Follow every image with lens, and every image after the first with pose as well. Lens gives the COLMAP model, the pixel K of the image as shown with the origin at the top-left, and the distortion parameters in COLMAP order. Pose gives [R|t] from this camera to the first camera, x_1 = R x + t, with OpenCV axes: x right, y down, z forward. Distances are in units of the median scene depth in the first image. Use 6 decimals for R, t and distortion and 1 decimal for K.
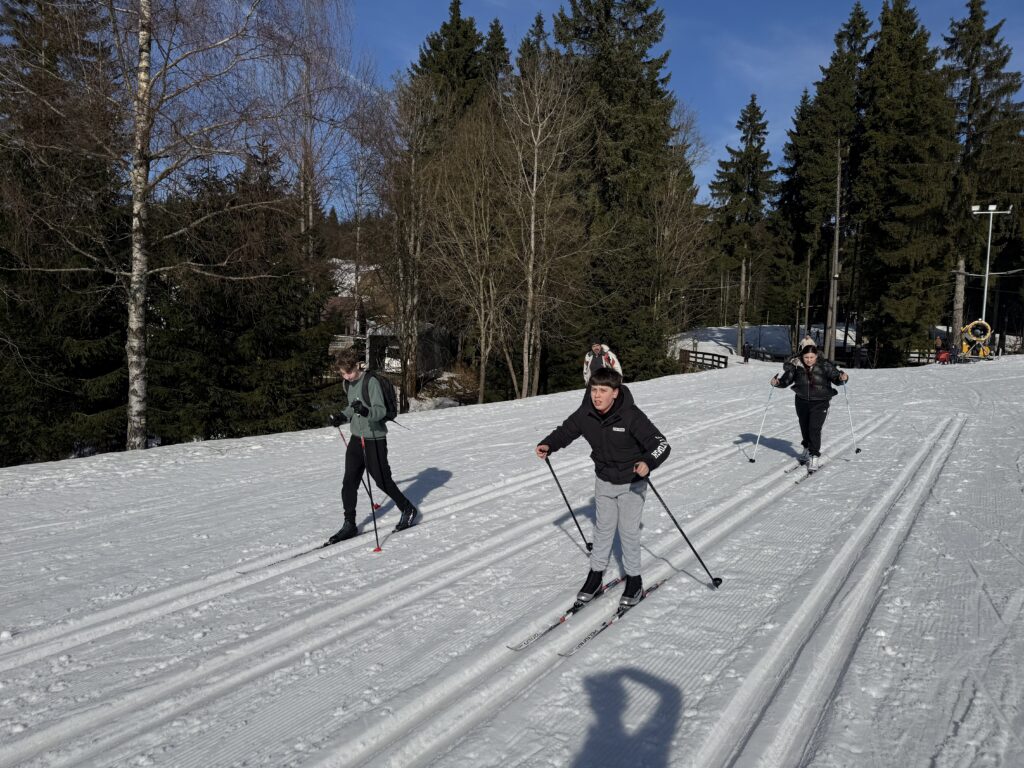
lens RADIAL K [[730.3, 0, 507.2], [0, 730.3, 386.6], [0, 0, 1]] dist [0.048868, -0.042589]
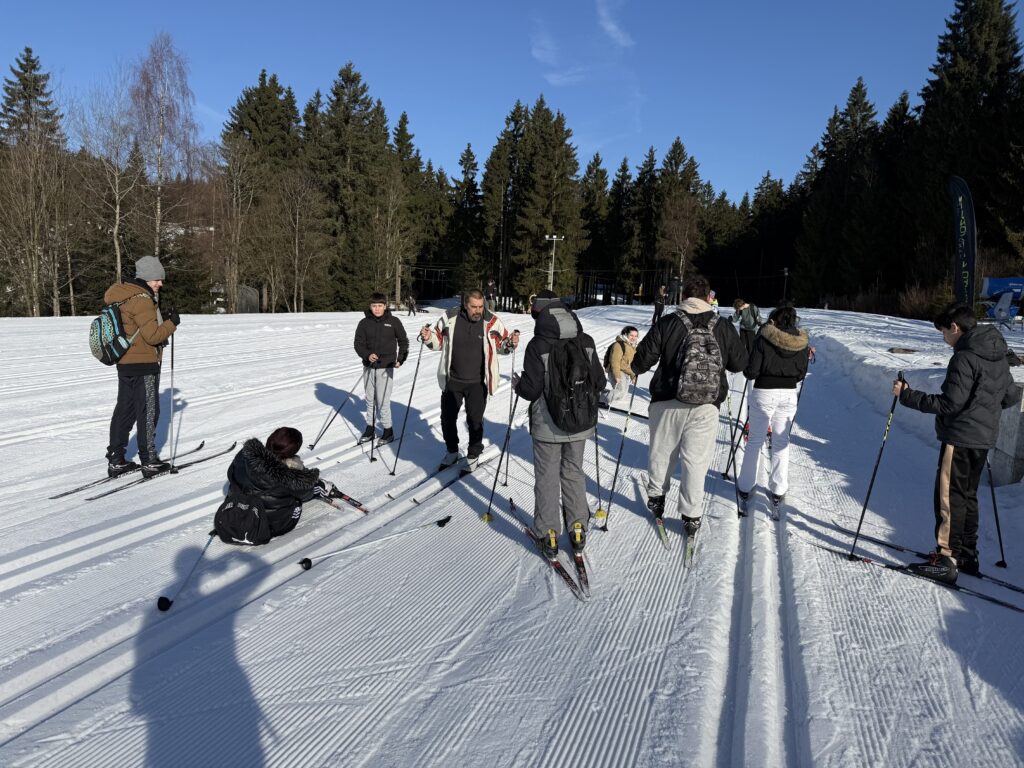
lens RADIAL K [[725.1, 0, 510.1], [0, 725.1, 384.2], [0, 0, 1]] dist [0.100849, -0.126477]
pose [[0.972407, -0.002327, 0.233277, 0.157718], [-0.007611, 0.999102, 0.041692, 0.112920], [-0.233165, -0.042317, 0.971516, -1.407348]]
